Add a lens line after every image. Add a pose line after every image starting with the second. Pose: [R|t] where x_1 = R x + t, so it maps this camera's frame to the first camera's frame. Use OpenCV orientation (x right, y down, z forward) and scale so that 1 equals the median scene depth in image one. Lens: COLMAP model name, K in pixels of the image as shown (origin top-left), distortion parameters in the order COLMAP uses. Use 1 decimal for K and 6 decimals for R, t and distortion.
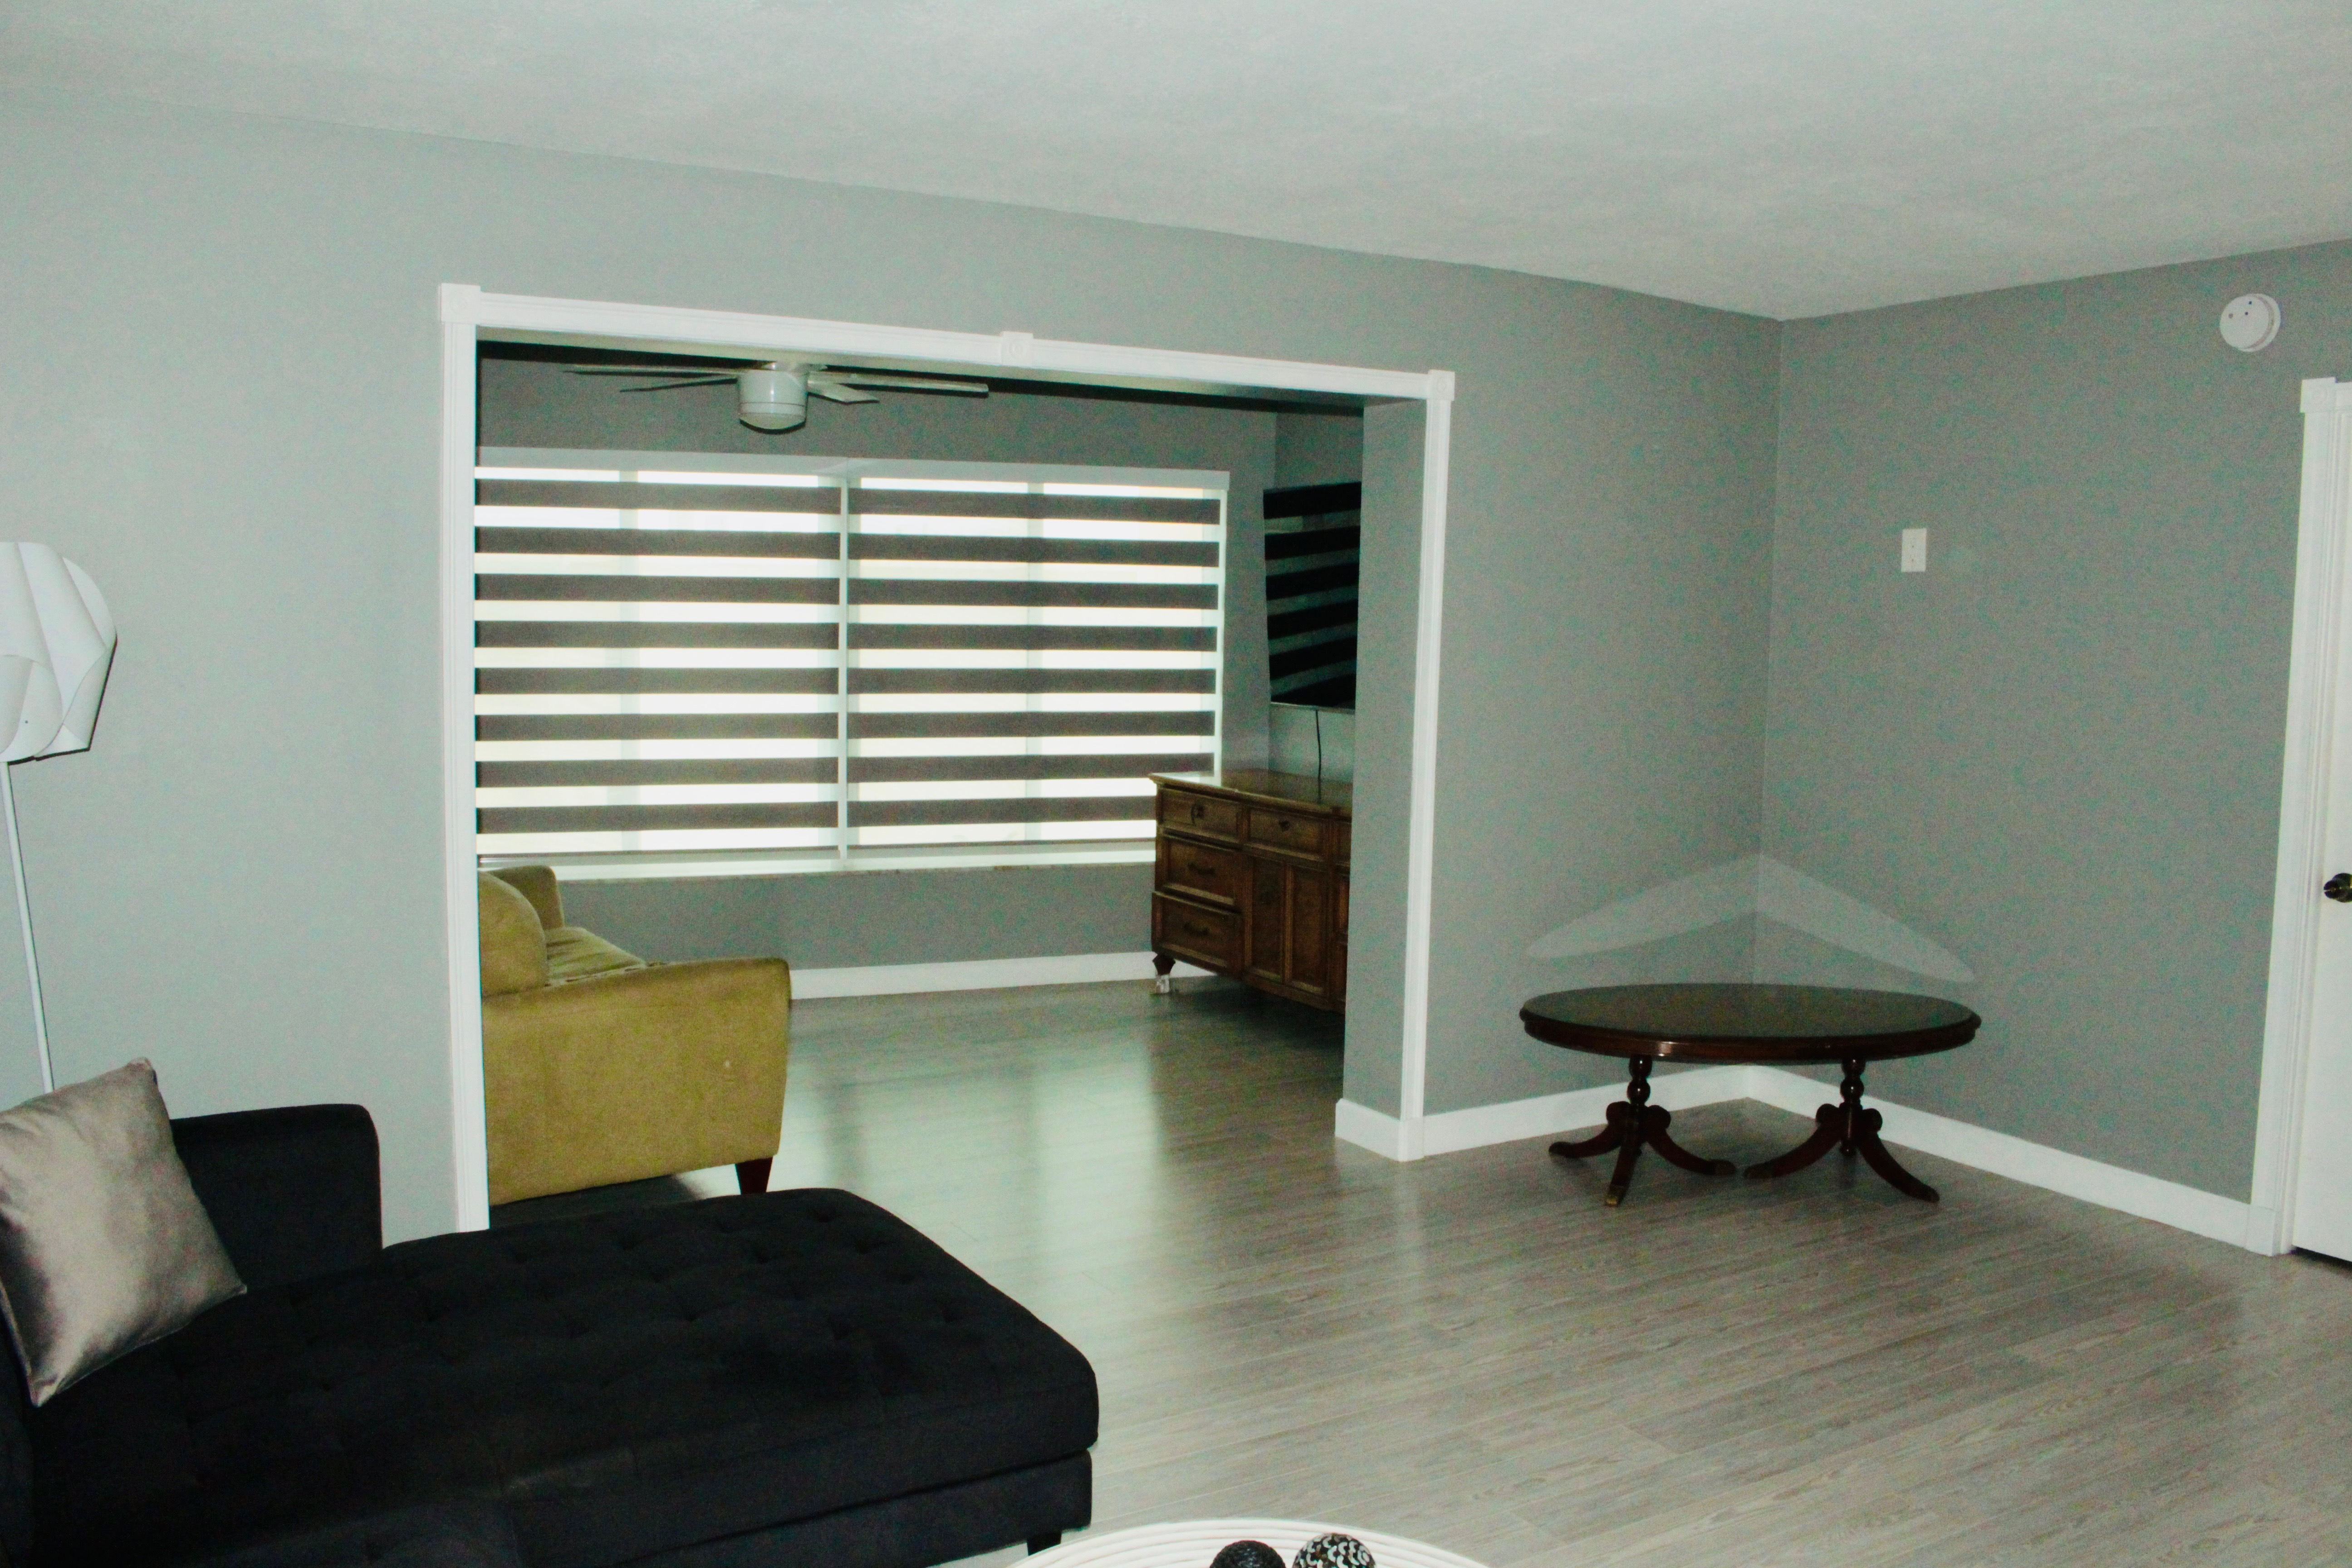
lens RADIAL K [[1998.5, 0, 1174.3], [0, 1998.5, 795.9], [0, 0, 1]] dist [-0.141483, 0.123102]
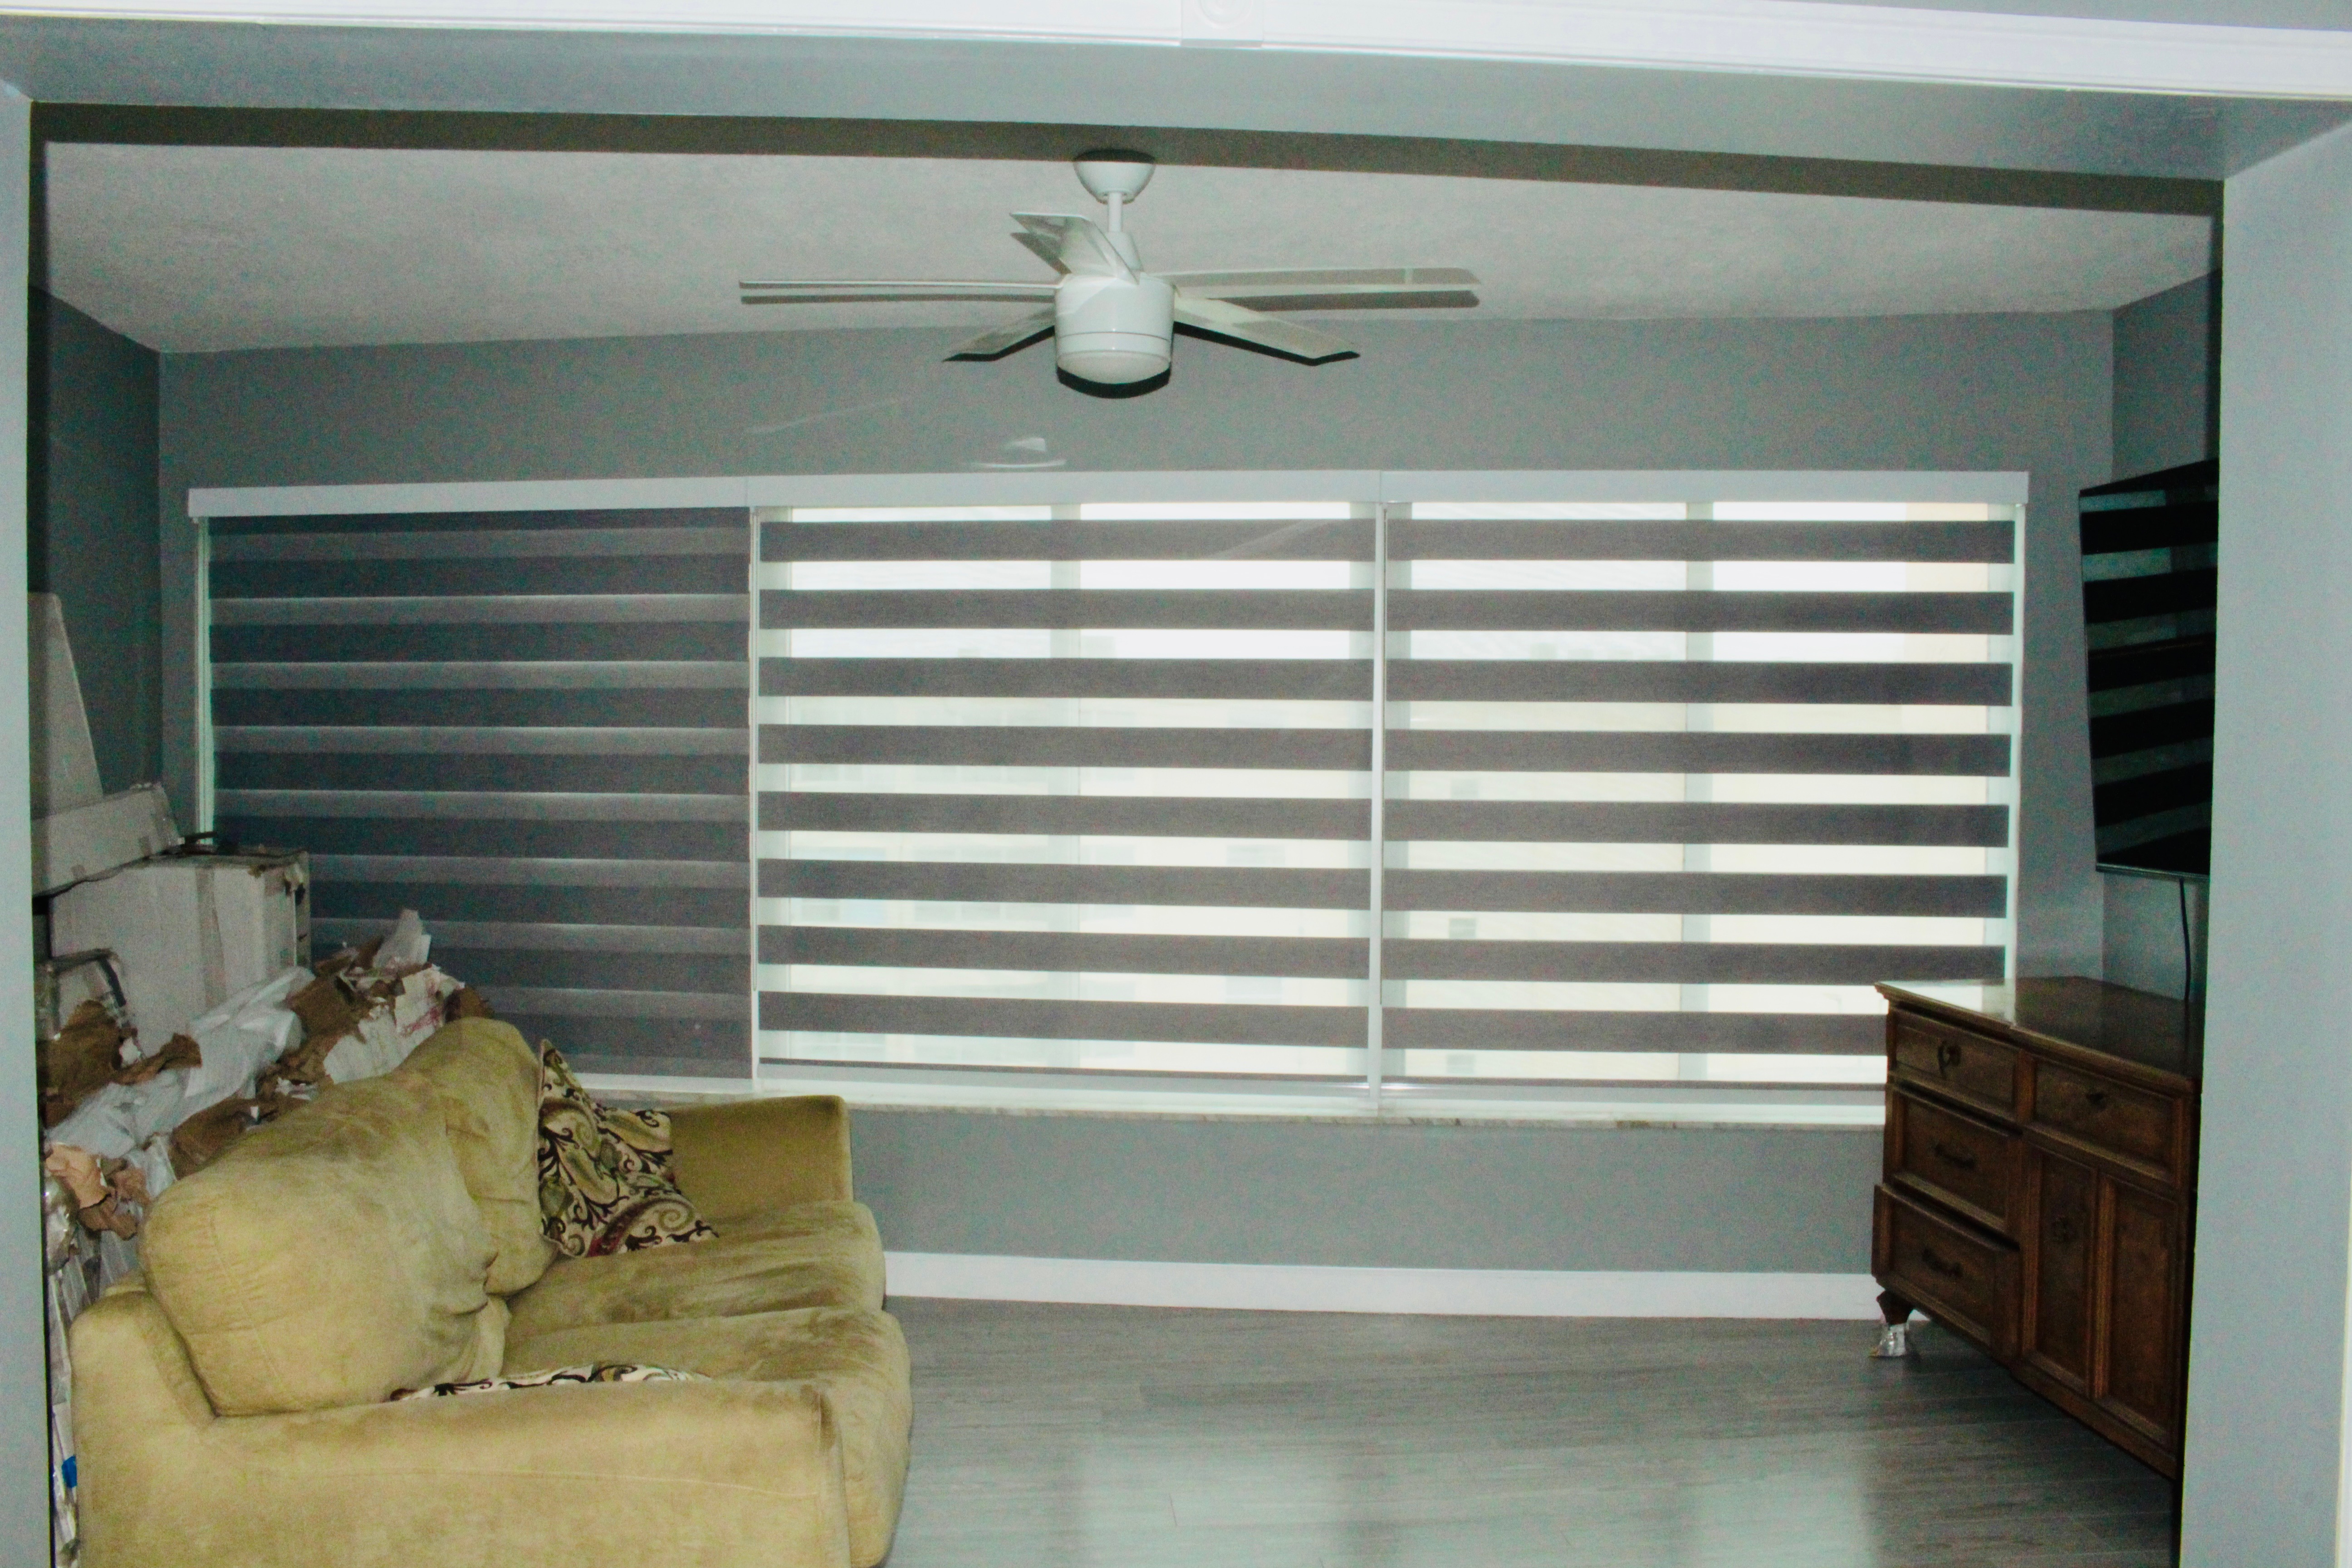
lens RADIAL K [[1998.5, 0, 1175.8], [0, 1998.5, 814.5], [0, 0, 1]] dist [-0.141483, 0.123102]
pose [[0.899309, 0.007872, -0.437243, 0.067394], [-0.032698, 0.998250, -0.049280, -0.031050], [0.436090, 0.058615, 0.897992, 0.477271]]
